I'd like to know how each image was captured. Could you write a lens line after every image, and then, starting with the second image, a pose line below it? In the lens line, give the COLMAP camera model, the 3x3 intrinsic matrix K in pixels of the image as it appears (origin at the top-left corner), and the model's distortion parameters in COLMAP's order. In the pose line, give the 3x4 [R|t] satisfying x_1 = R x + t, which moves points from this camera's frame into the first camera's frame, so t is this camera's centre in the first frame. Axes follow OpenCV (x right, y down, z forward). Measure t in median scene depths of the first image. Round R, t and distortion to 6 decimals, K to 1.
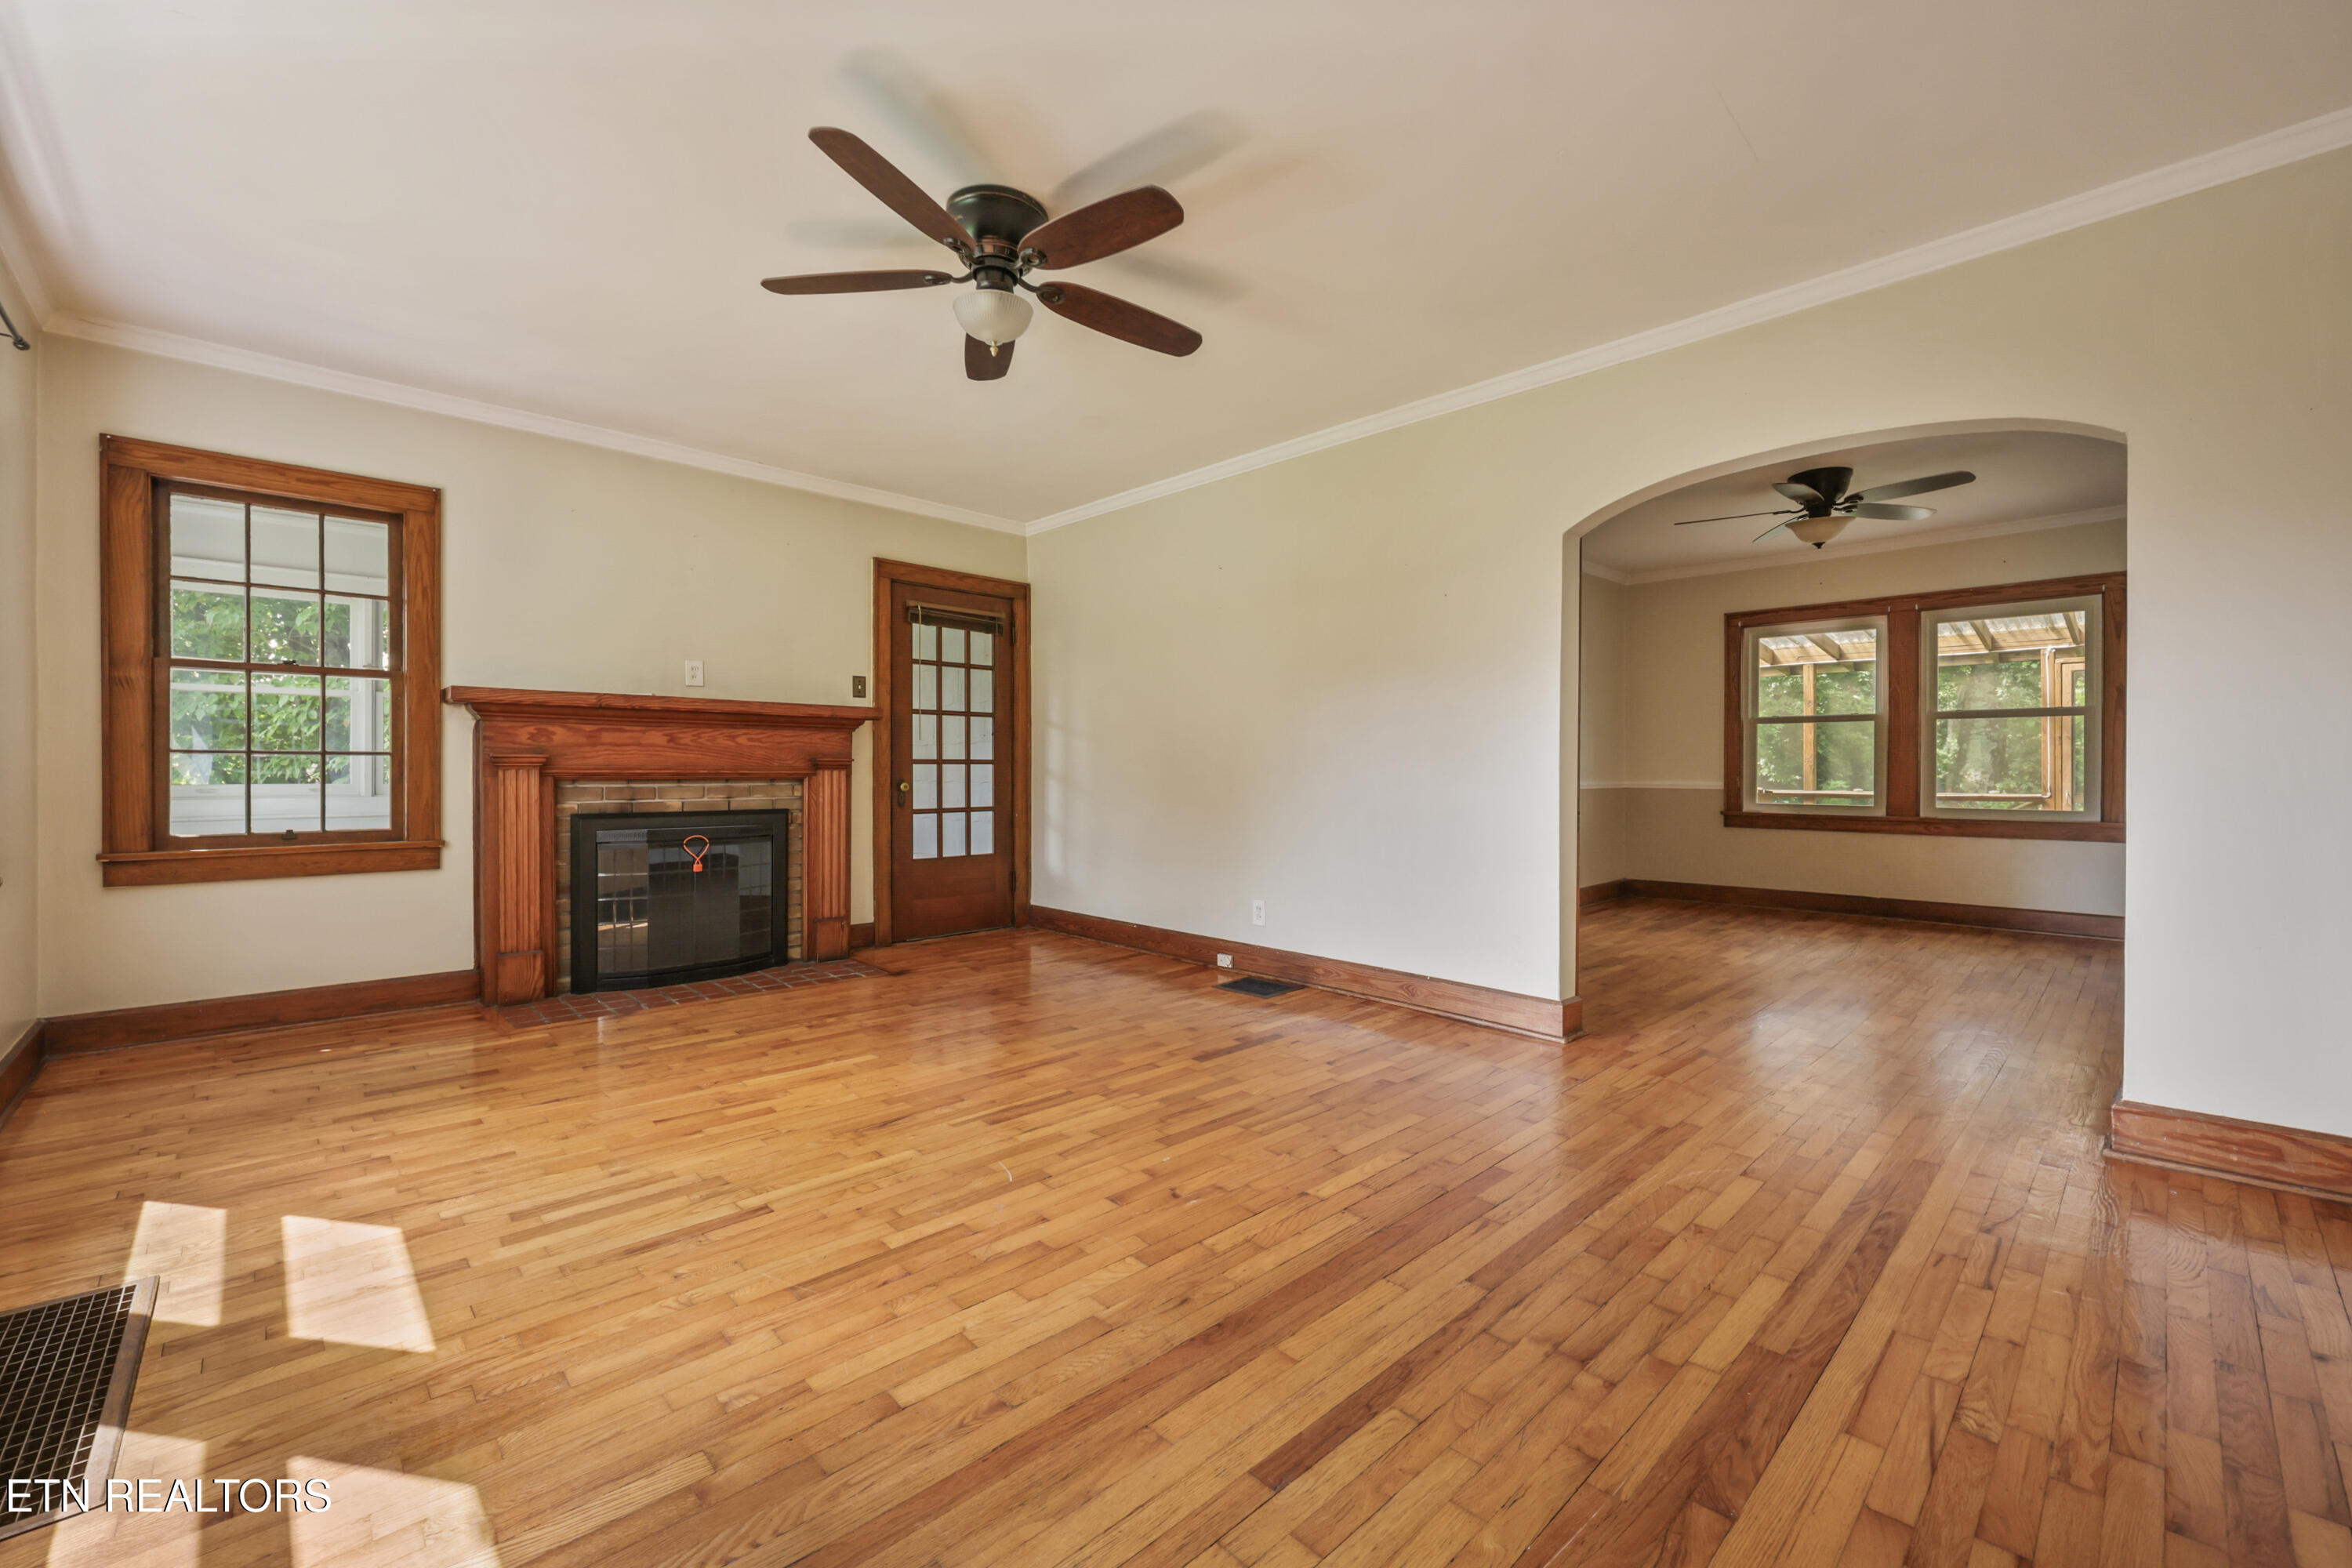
lens RADIAL K [[946.9, 0, 1191.5], [0, 946.9, 774.4], [0, 0, 1]] dist [0.000111, 0.000669]
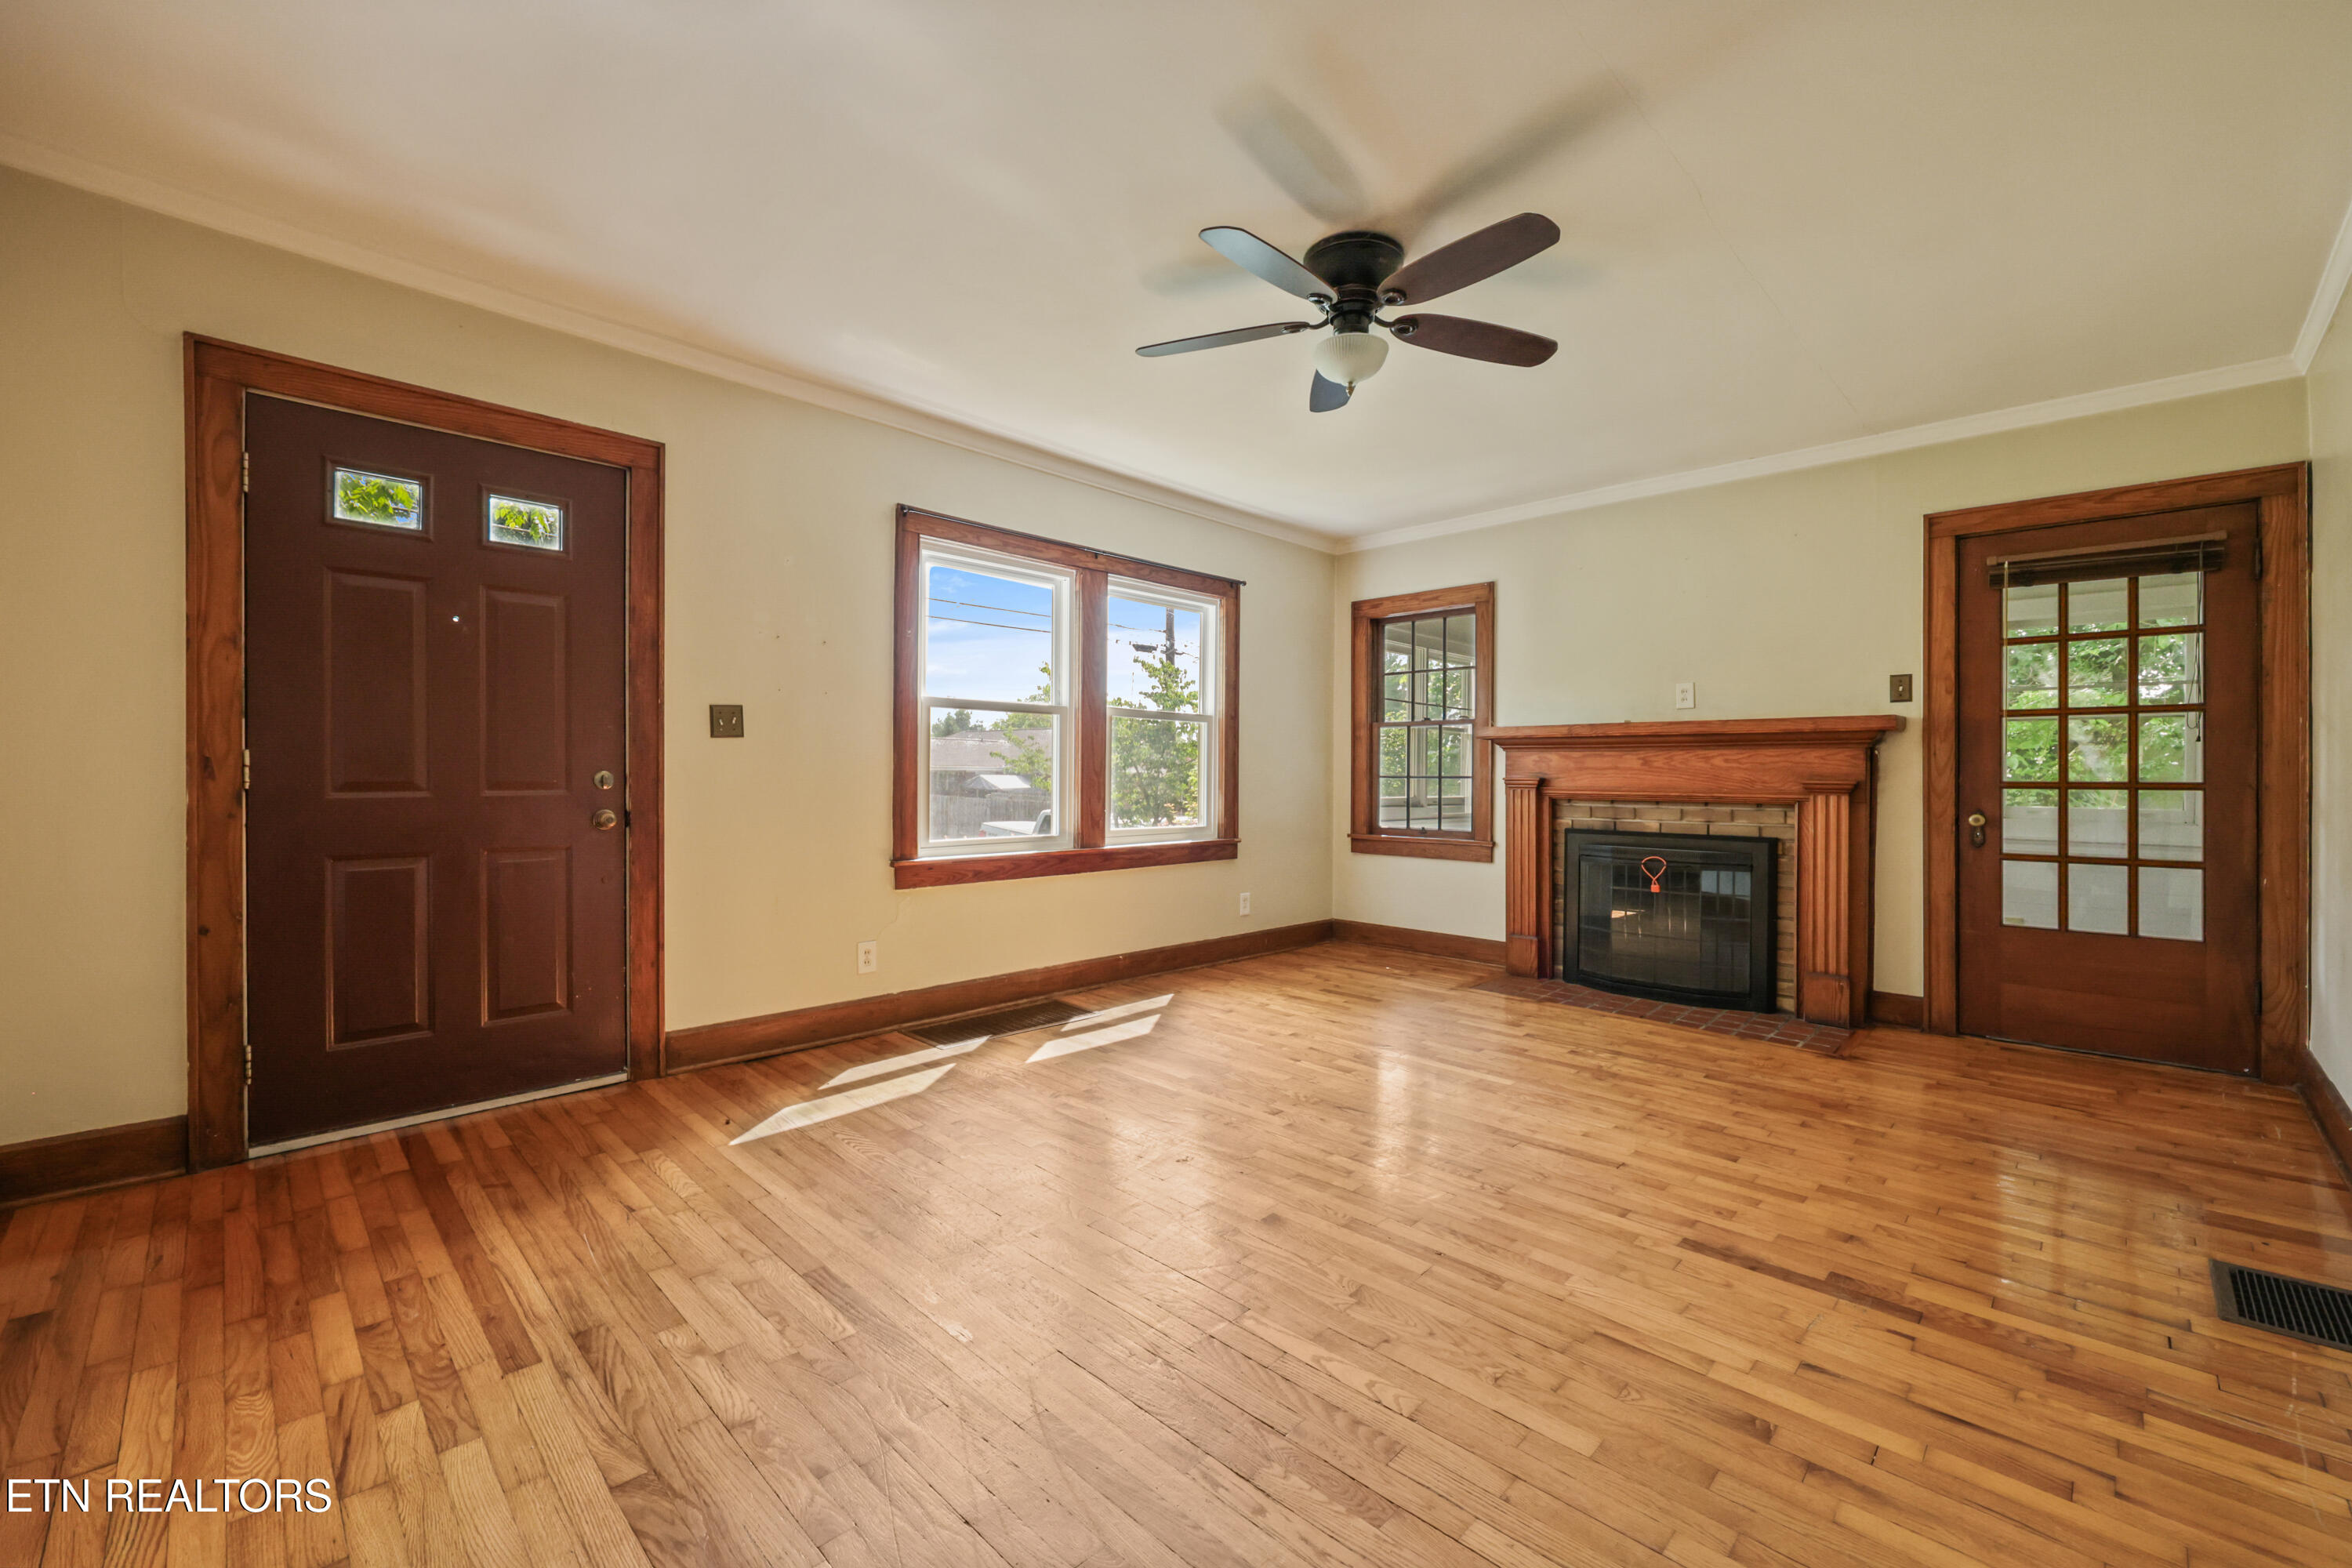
lens RADIAL K [[946.9, 0, 1183.0], [0, 946.9, 781.0], [0, 0, 1]] dist [0.000111, 0.000669]
pose [[0.035014, 0.002908, -0.999383, 0.623694], [-0.013707, 0.999903, 0.002430, -0.016219], [0.999293, 0.013613, 0.035050, 0.595462]]
